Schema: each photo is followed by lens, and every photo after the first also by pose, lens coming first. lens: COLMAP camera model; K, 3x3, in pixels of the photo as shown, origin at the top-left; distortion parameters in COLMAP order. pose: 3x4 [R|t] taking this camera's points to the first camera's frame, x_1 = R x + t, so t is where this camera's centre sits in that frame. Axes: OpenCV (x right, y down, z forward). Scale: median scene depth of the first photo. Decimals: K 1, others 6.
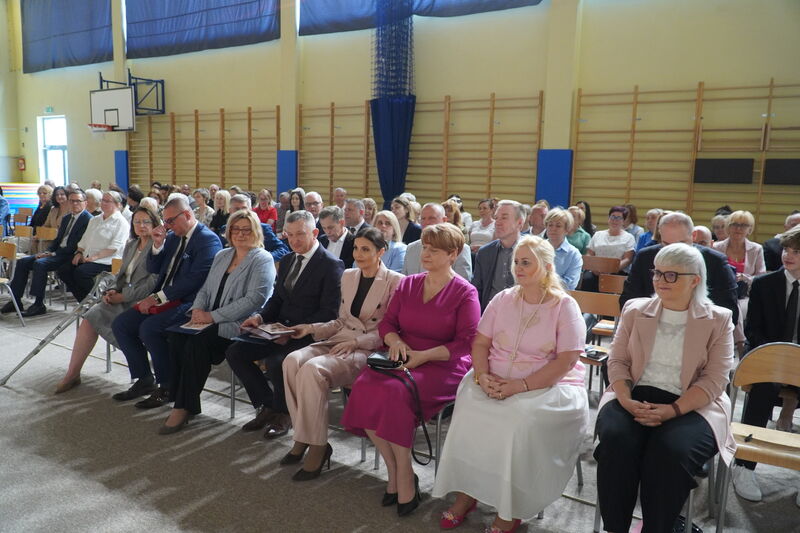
lens RADIAL K [[616.4, 0, 400.0], [0, 616.4, 266.5], [0, 0, 1]] dist [0.000633, -0.001725]
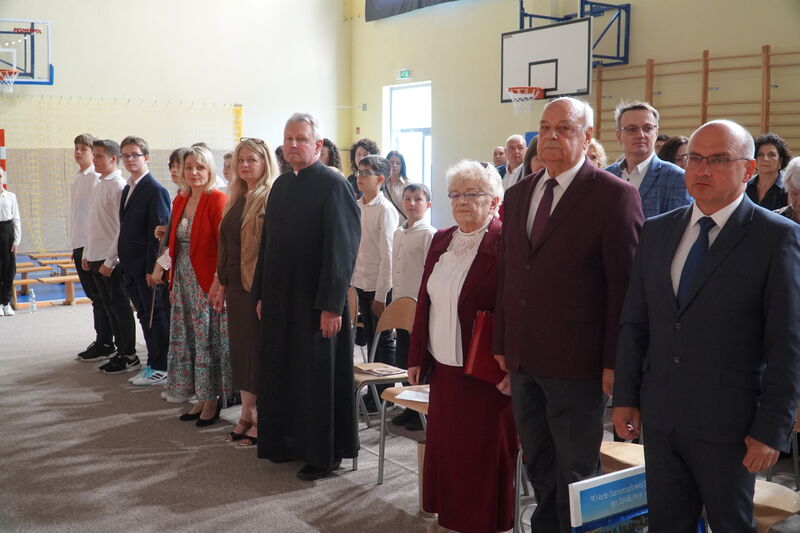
lens RADIAL K [[876.9, 0, 400.0], [0, 876.9, 266.5], [0, 0, 1]] dist [0.158828, -0.637256]
pose [[0.931739, 0.019568, -0.362602, -0.279577], [-0.031777, 0.999110, -0.027737, -0.031386], [0.361737, 0.037366, 0.931531, 0.170397]]
